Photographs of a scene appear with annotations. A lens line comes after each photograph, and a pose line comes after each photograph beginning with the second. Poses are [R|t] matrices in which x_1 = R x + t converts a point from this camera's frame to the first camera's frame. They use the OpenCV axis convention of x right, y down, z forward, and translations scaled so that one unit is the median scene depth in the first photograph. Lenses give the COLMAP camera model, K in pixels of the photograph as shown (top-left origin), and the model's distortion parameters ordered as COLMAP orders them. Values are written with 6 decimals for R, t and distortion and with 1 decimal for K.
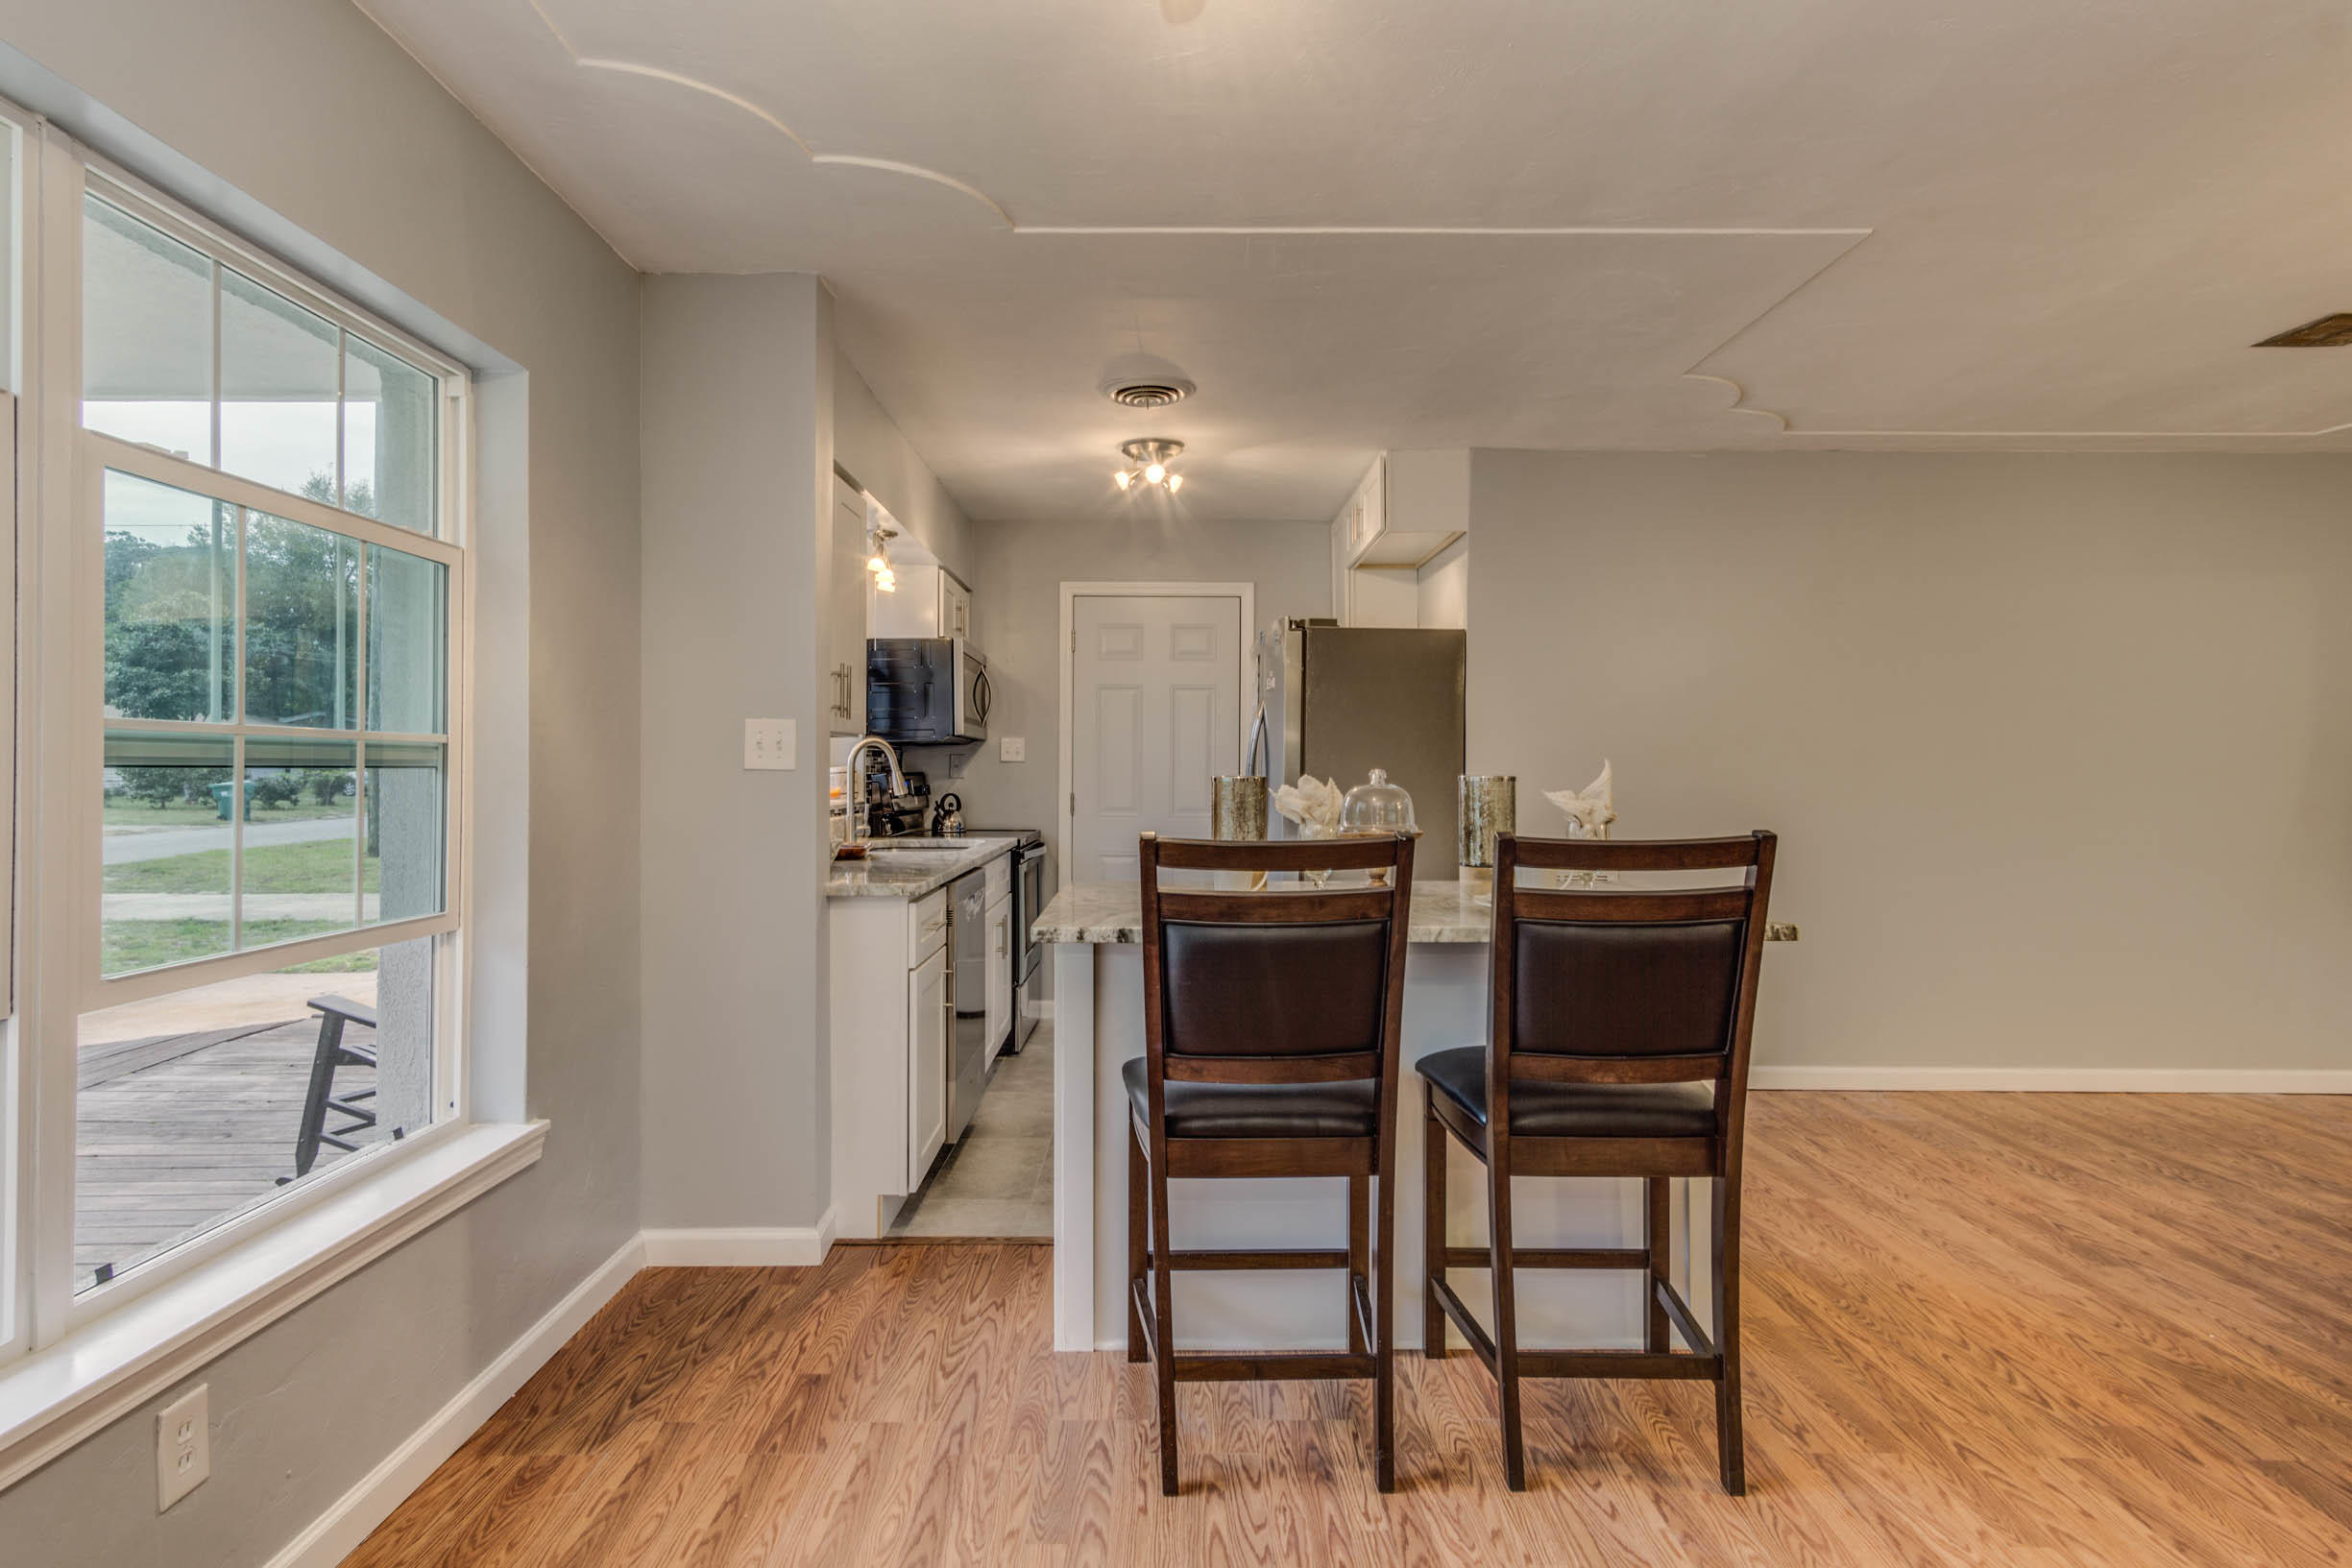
lens RADIAL K [[1253.4, 0, 1173.9], [0, 1253.4, 759.2], [0, 0, 1]] dist [-0.004929, -0.001022]
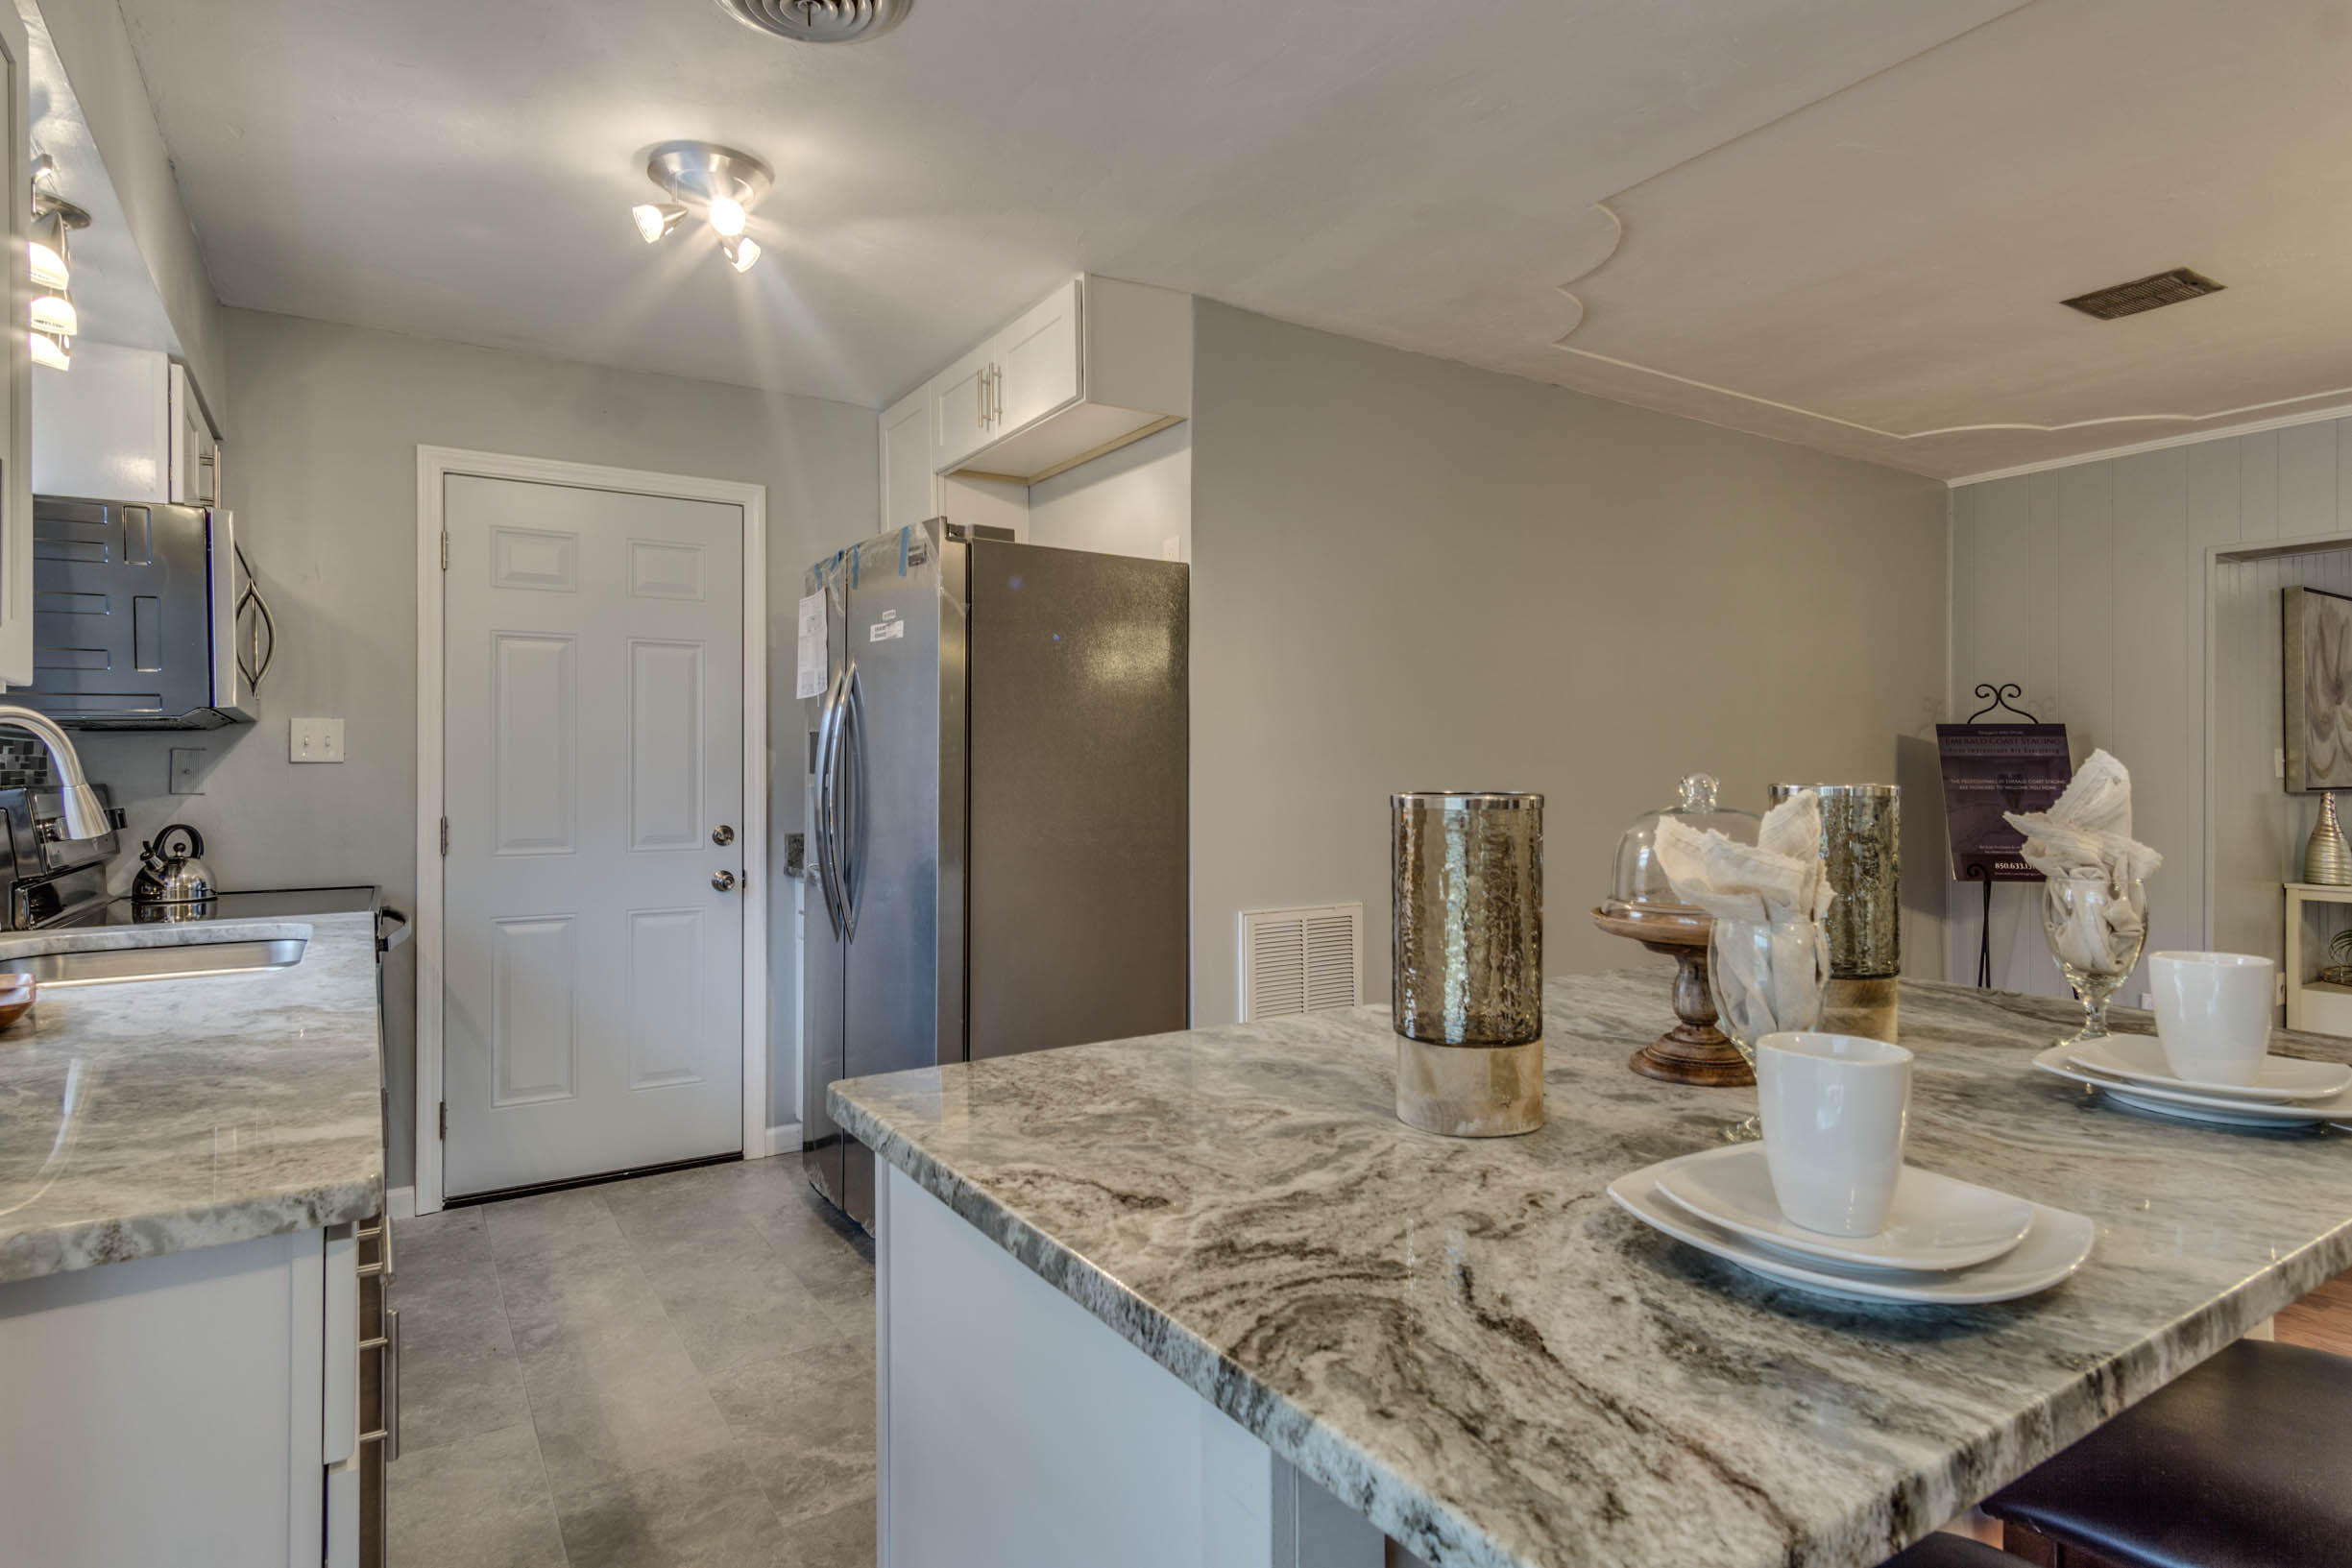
lens RADIAL K [[1253.4, 0, 1173.9], [0, 1253.4, 759.2], [0, 0, 1]] dist [-0.004929, -0.001022]
pose [[0.845781, -0.001345, 0.533528, -0.119634], [0.001261, 0.999999, 0.000522, 0.000878], [-0.533528, 0.000231, 0.845782, 0.393755]]
